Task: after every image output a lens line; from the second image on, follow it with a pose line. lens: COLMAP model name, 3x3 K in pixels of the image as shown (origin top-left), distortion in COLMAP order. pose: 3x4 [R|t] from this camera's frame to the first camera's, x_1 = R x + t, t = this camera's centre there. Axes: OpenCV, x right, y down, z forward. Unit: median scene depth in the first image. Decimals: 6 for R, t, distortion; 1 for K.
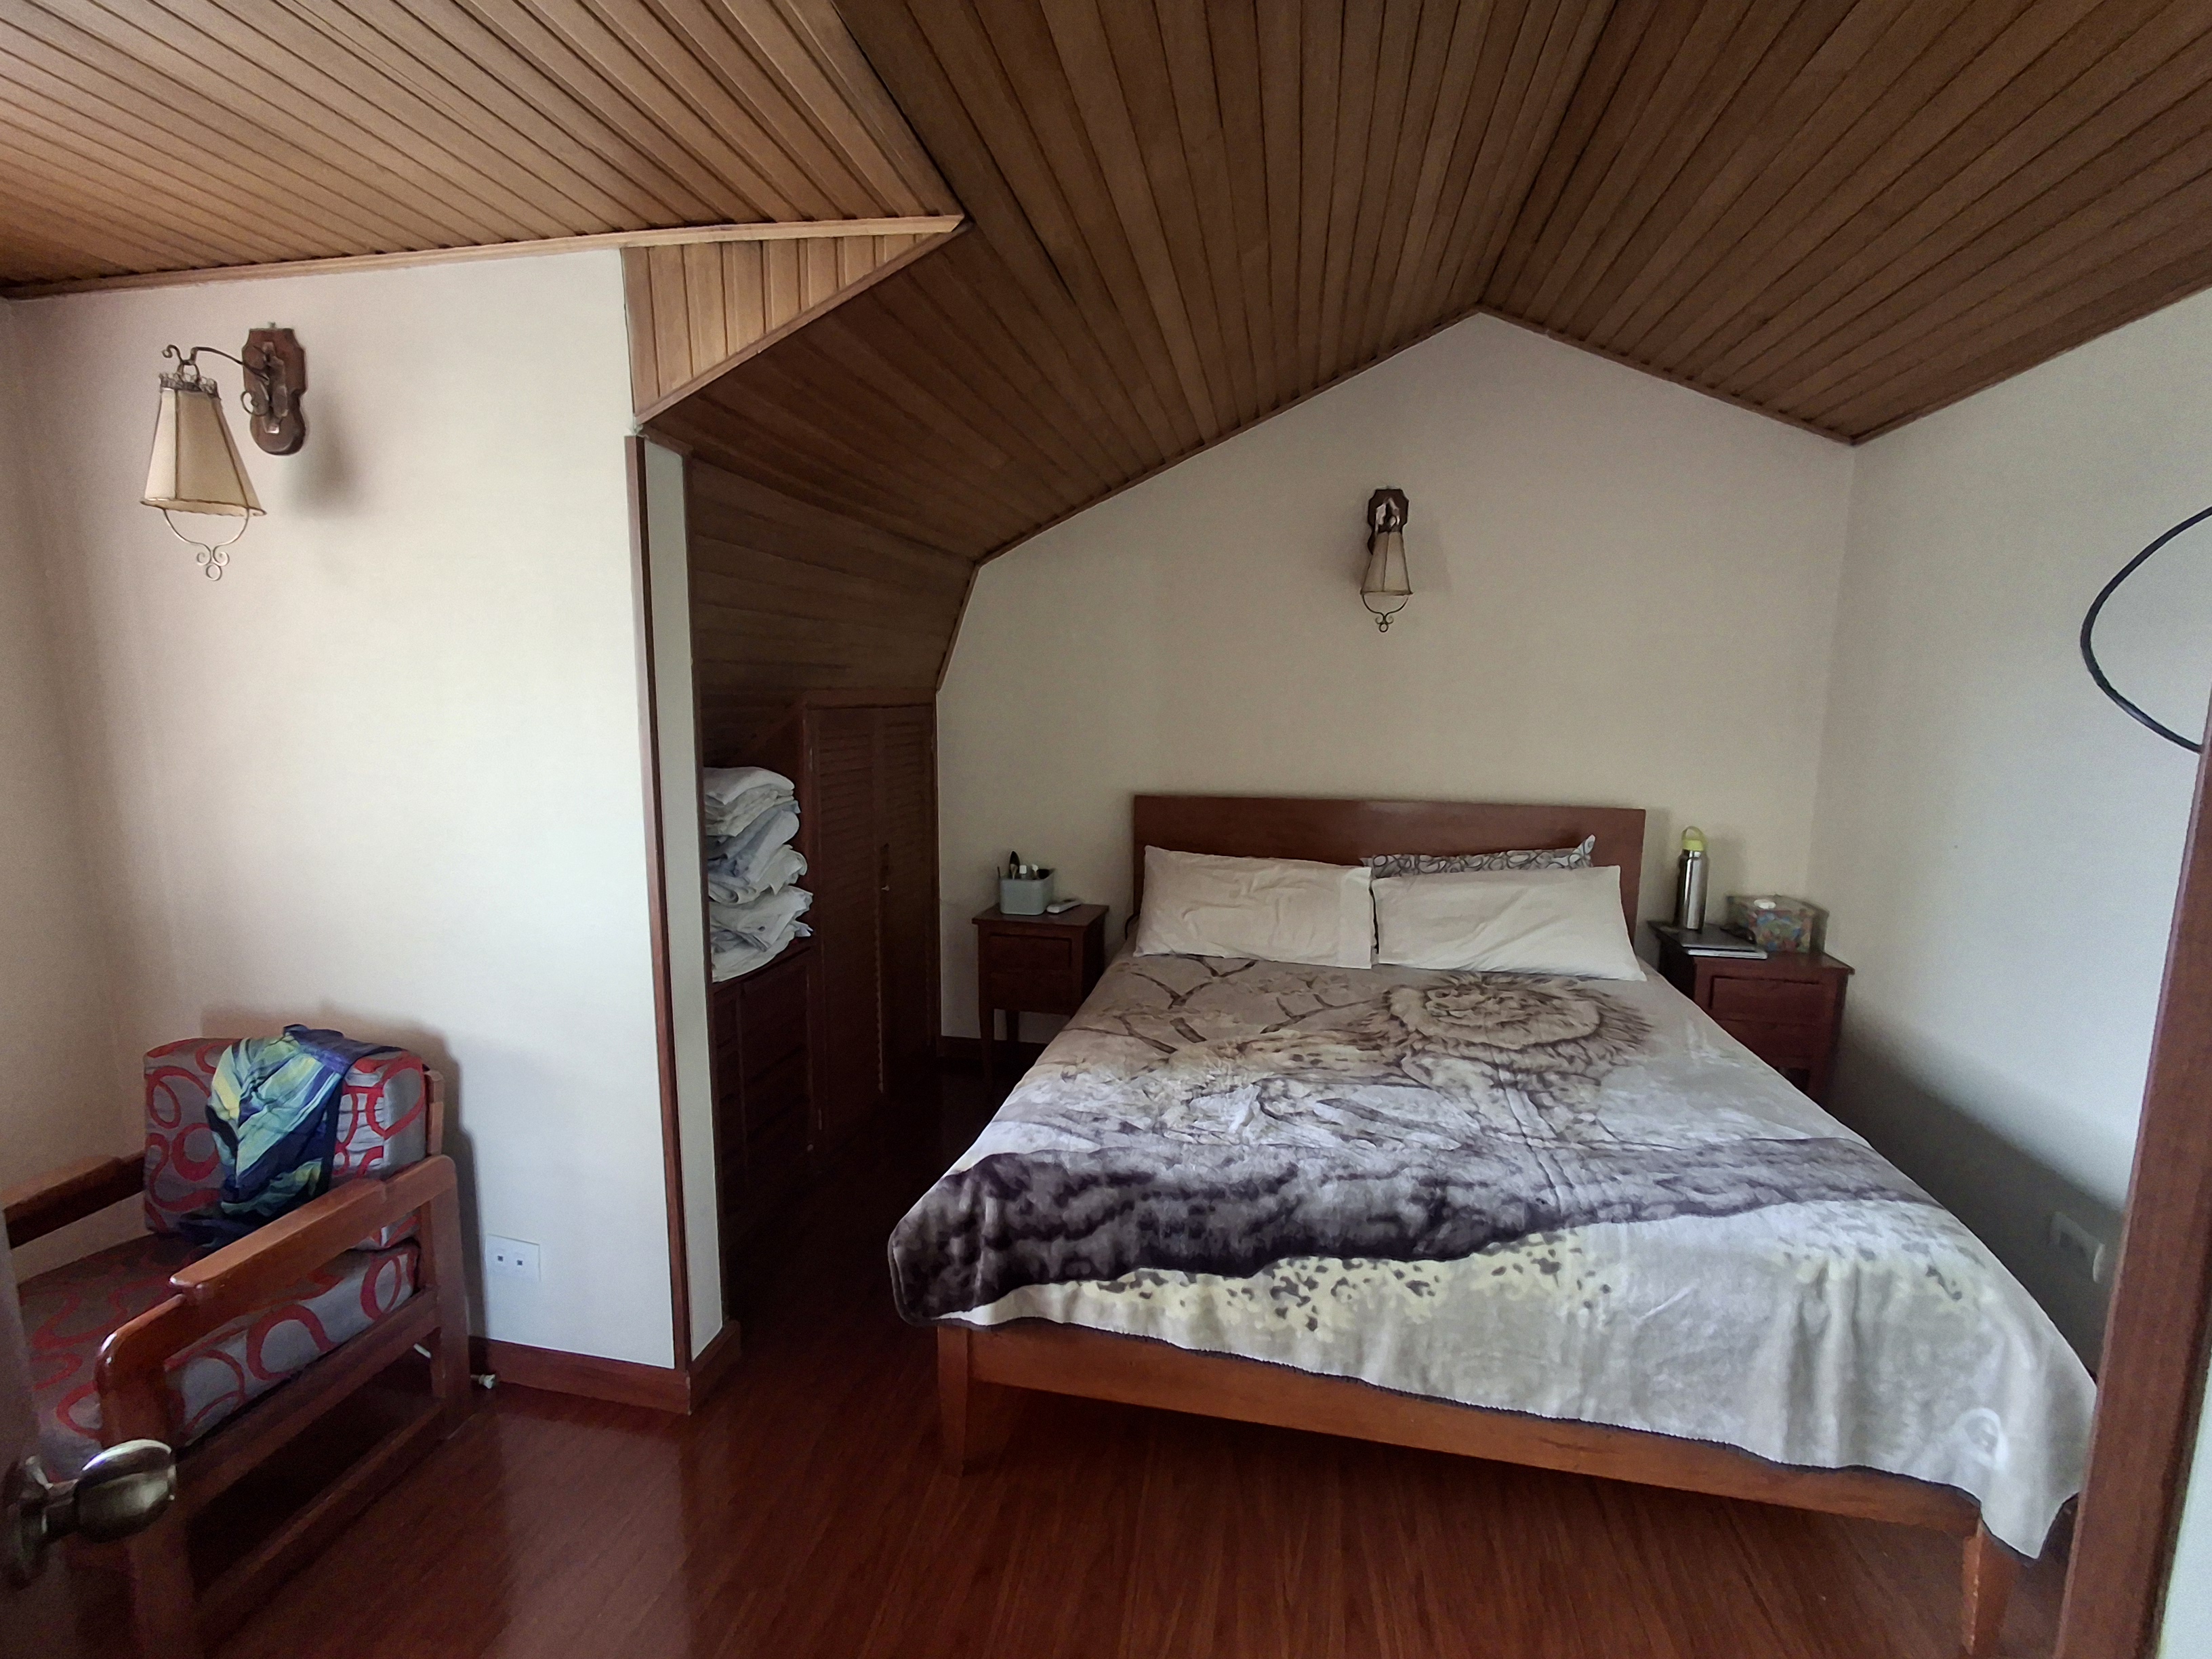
lens RADIAL K [[992.4, 0, 1115.2], [0, 992.4, 831.5], [0, 0, 1]] dist [0.010059, 0.000281]
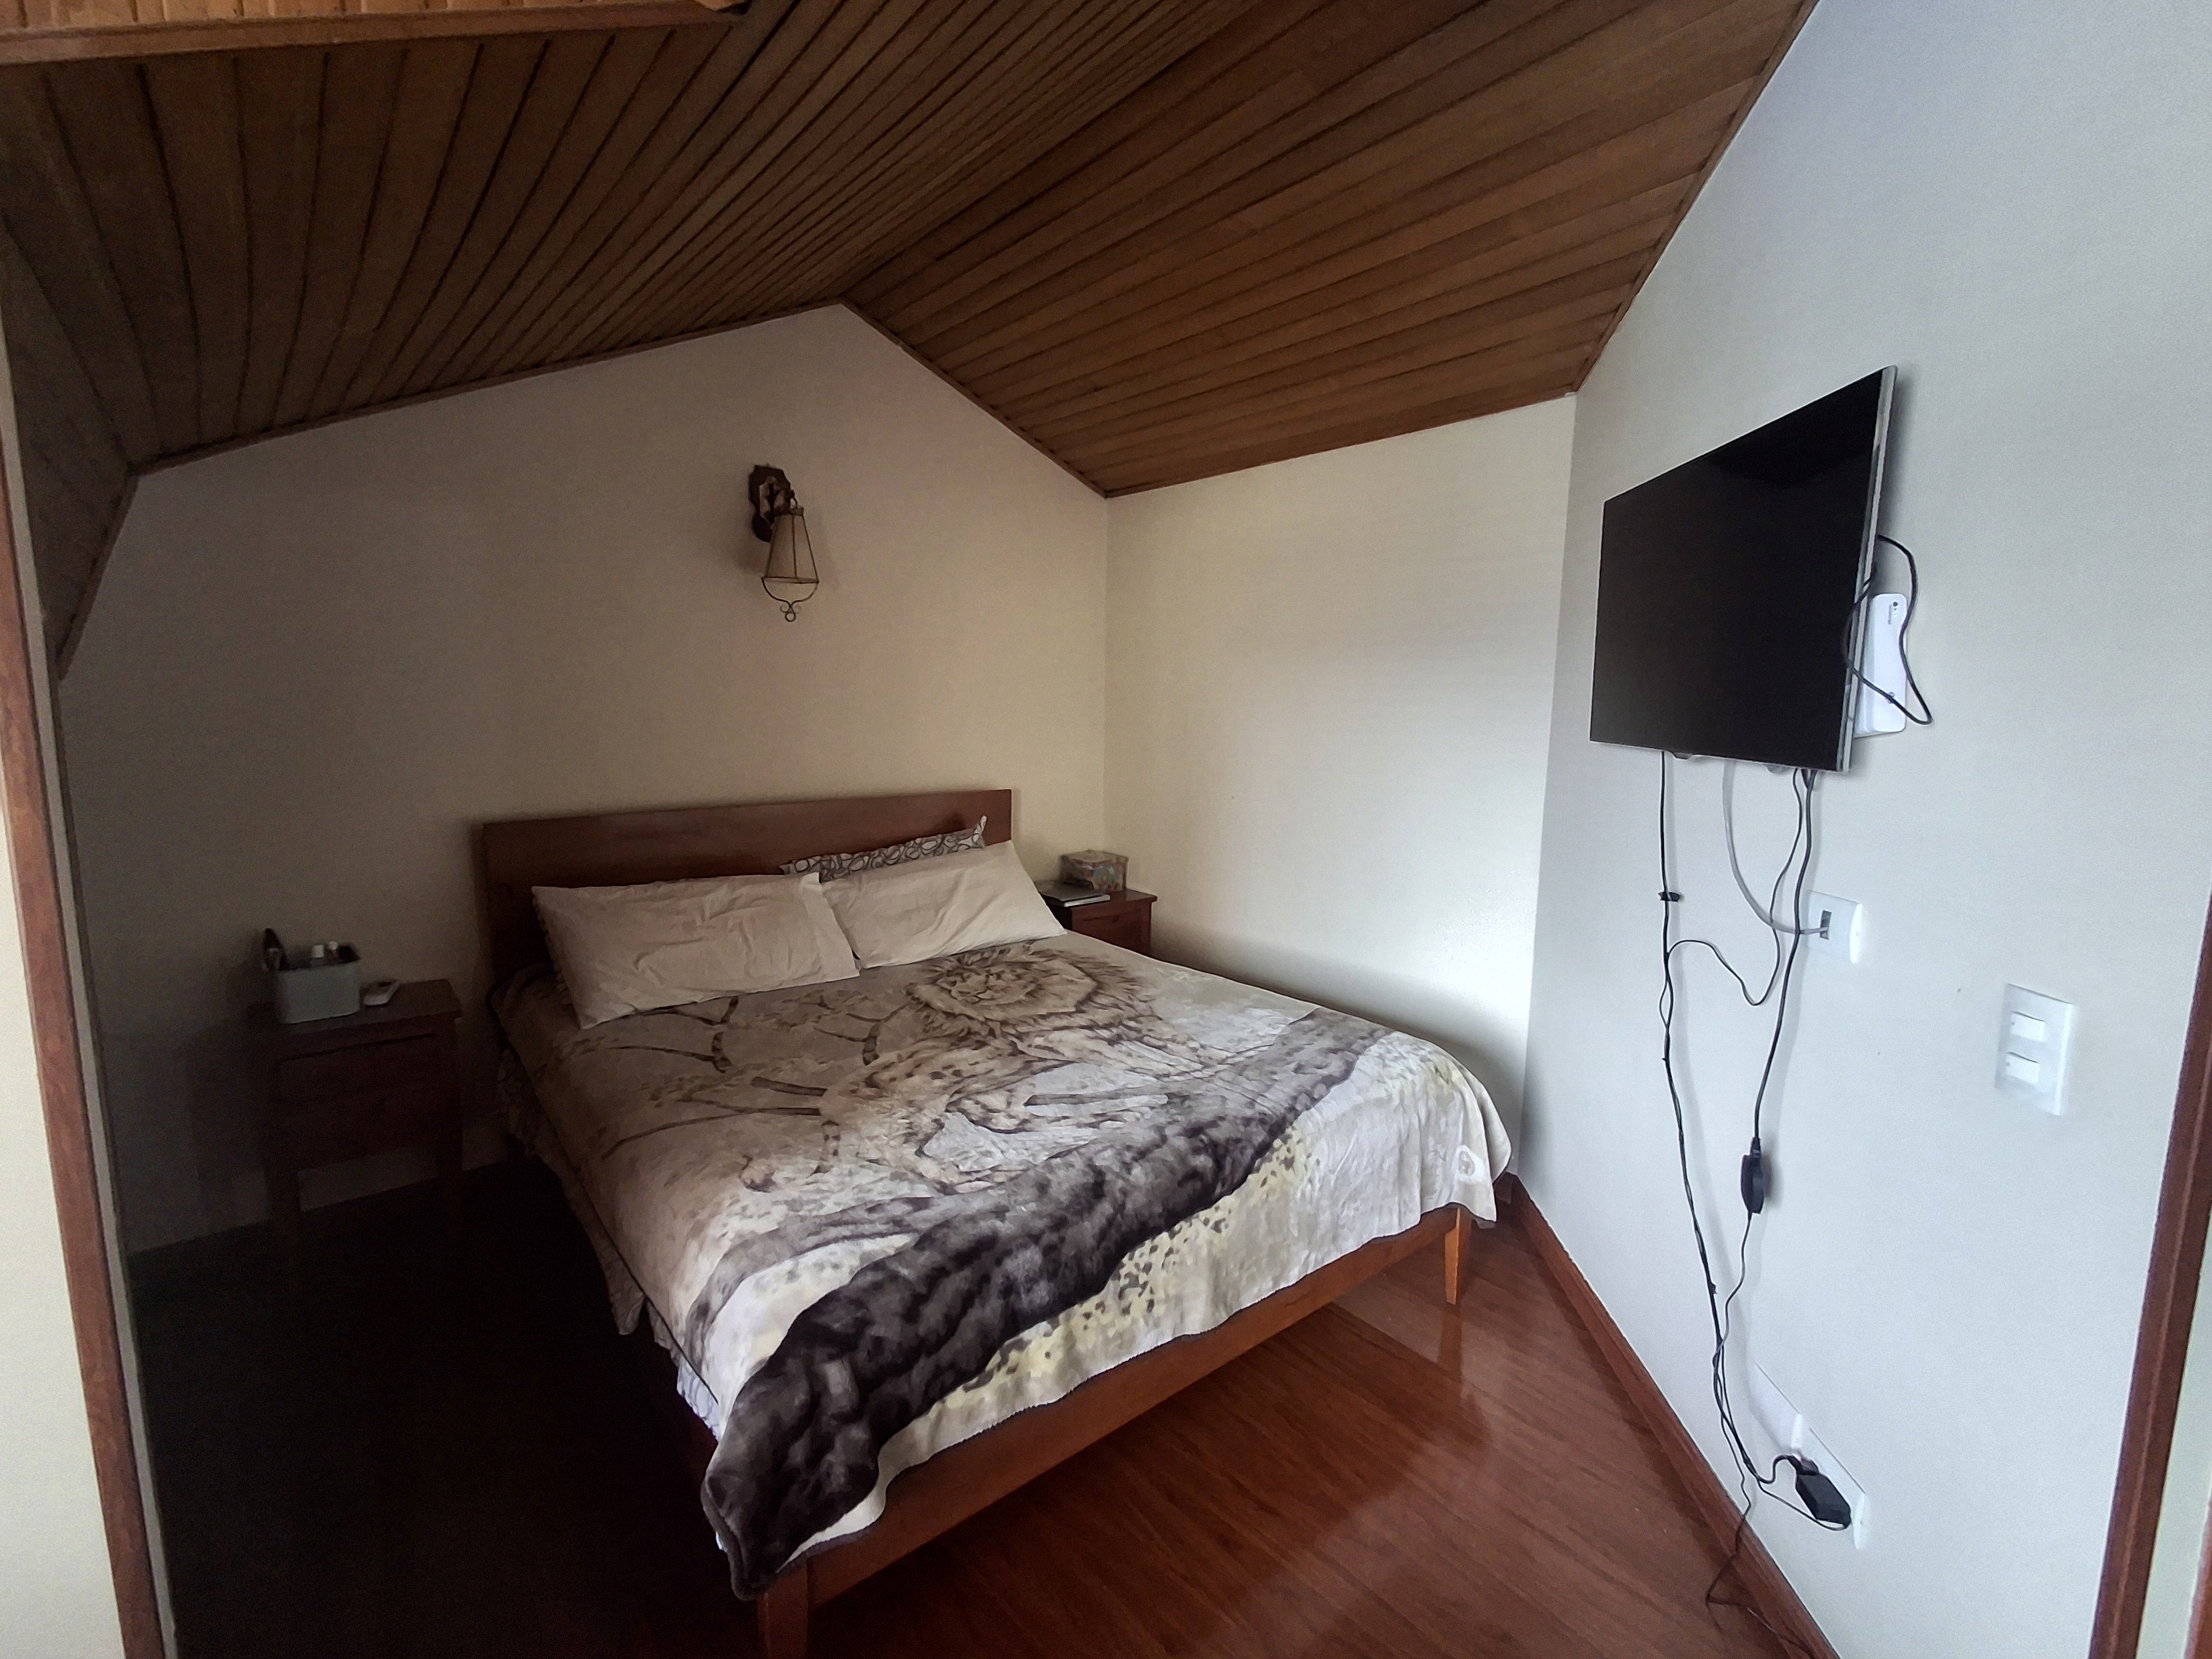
lens RADIAL K [[992.4, 0, 1110.3], [0, 992.4, 832.9], [0, 0, 1]] dist [0.010059, 0.000281]
pose [[0.631543, -0.107841, 0.767805, -0.438681], [0.102379, 0.993208, 0.055290, -0.038052], [-0.768552, 0.043689, 0.638294, 0.280789]]
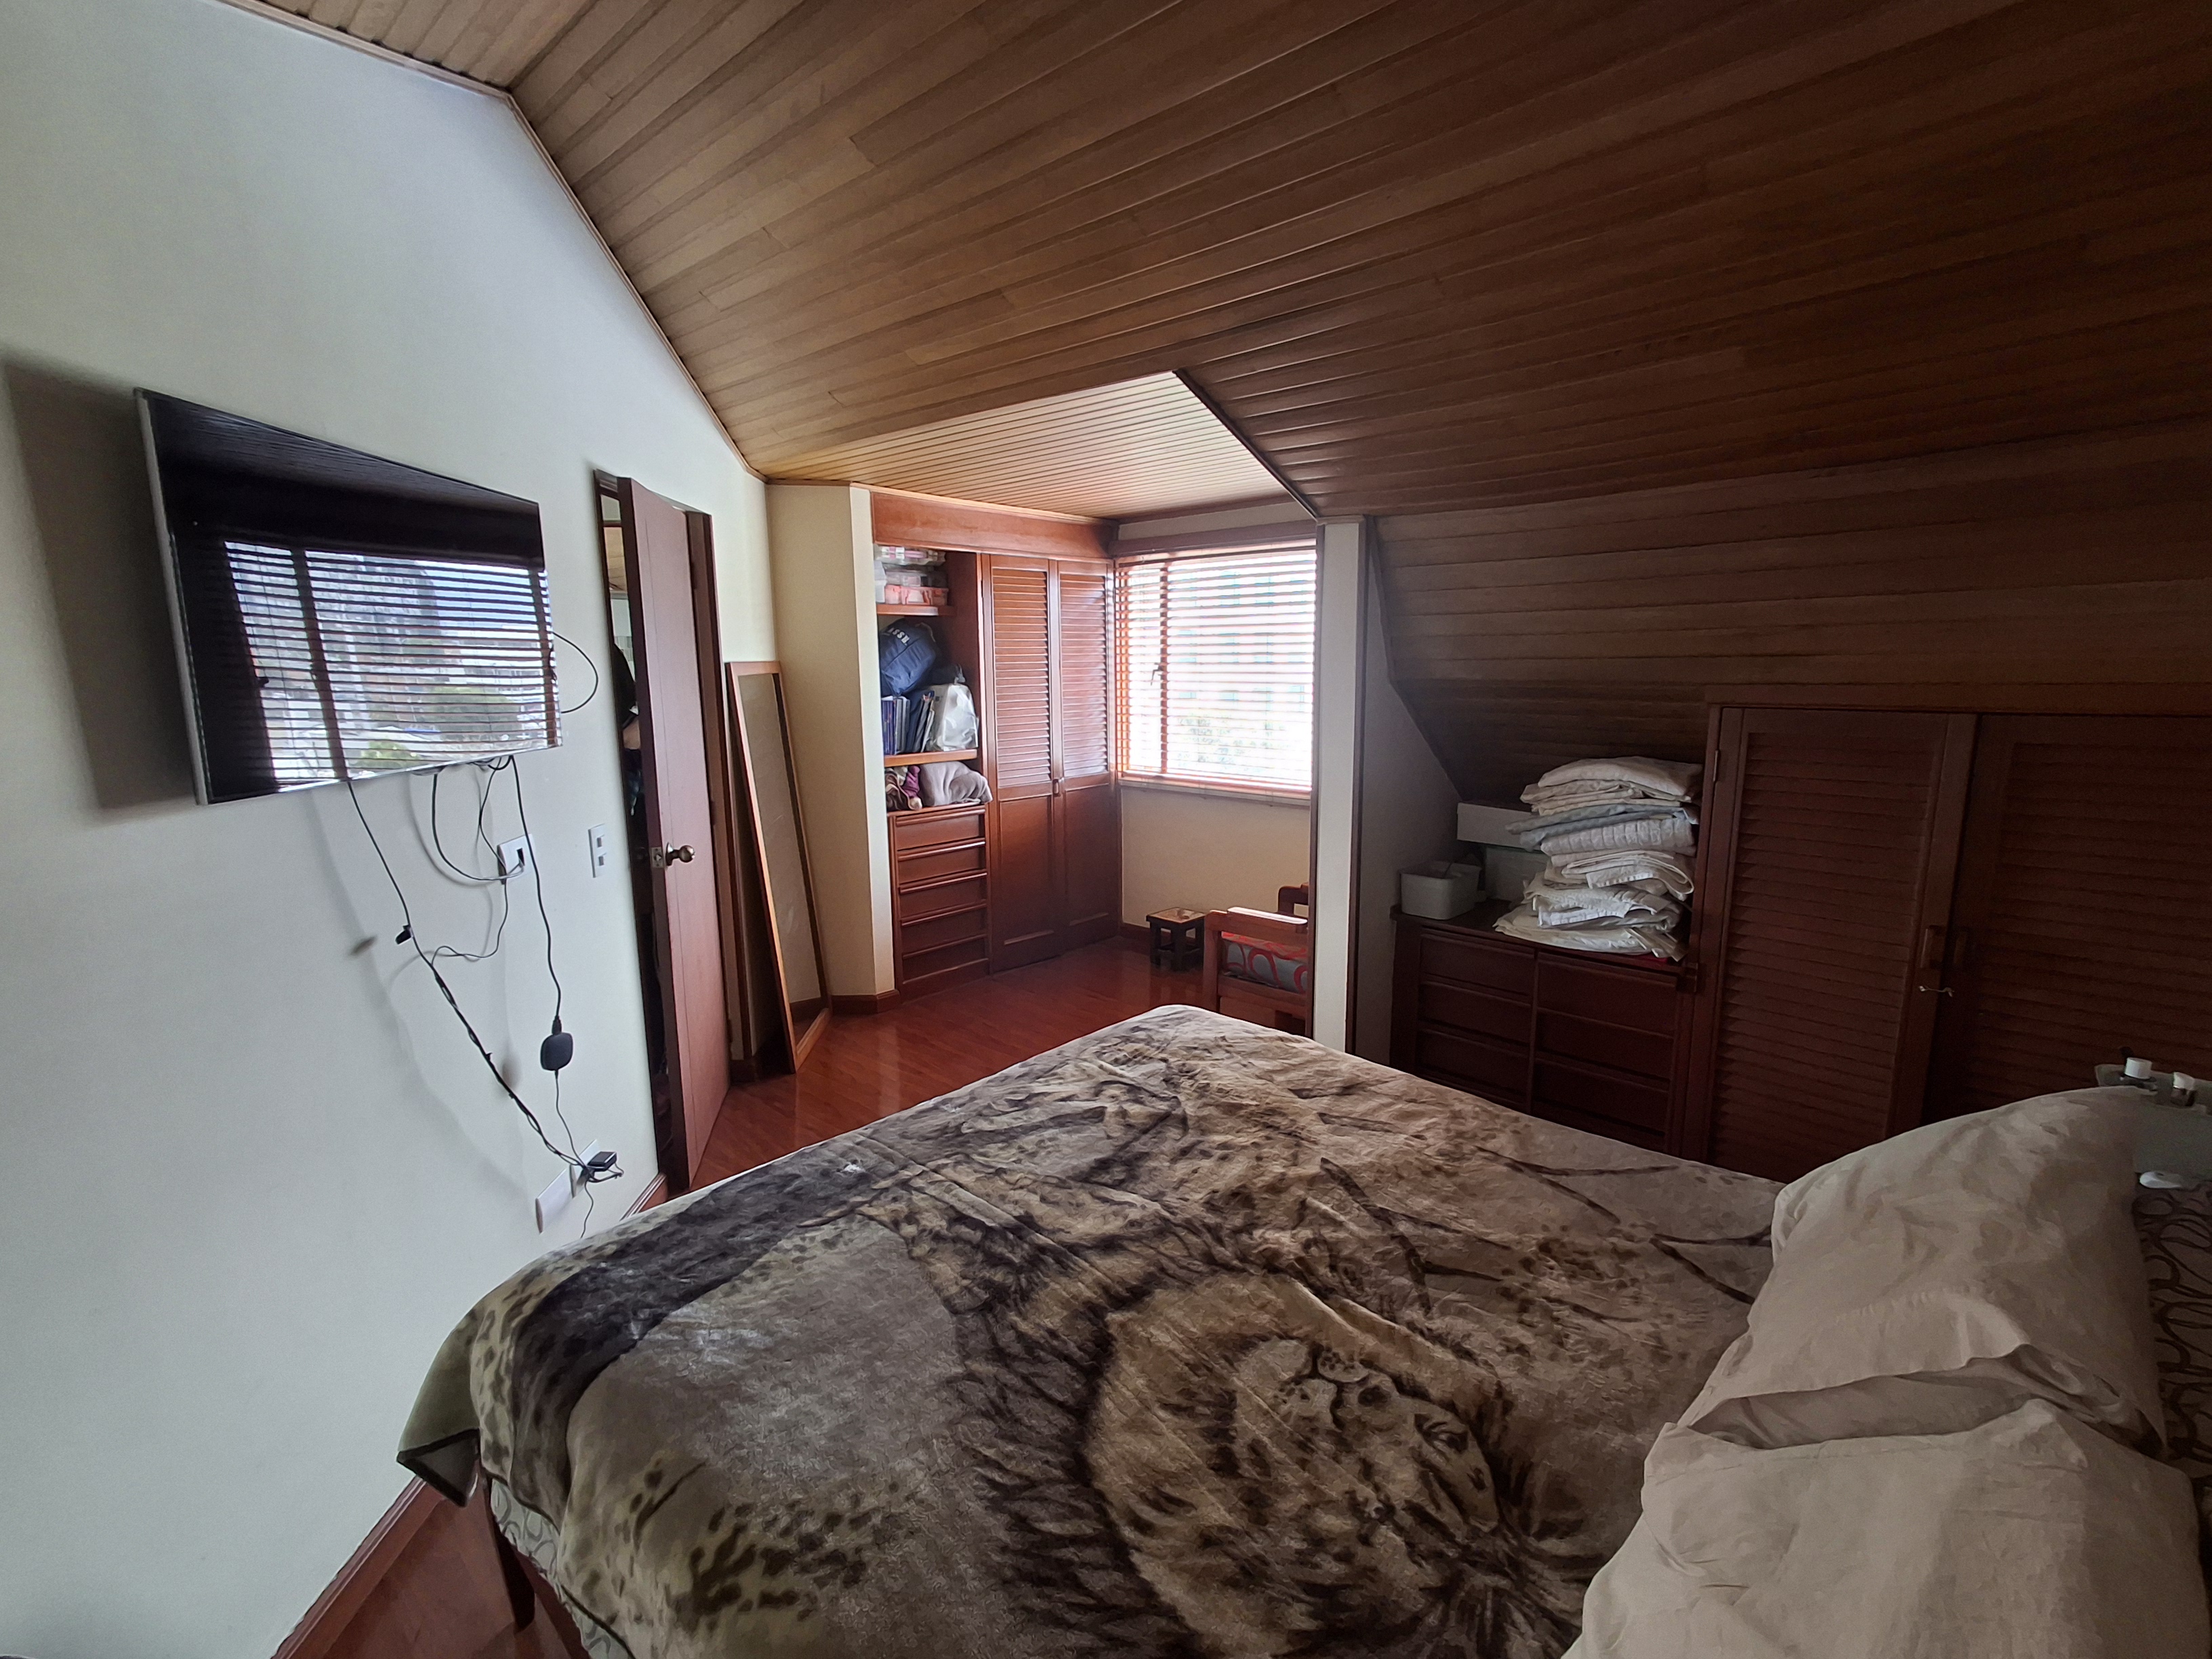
lens RADIAL K [[992.4, 0, 1112.4], [0, 992.4, 832.2], [0, 0, 1]] dist [0.010059, 0.000281]
pose [[-0.526283, 0.147443, -0.837428, 0.941518], [-0.111989, 0.964254, 0.240152, -0.224602], [0.842902, 0.220170, -0.490959, 1.353881]]
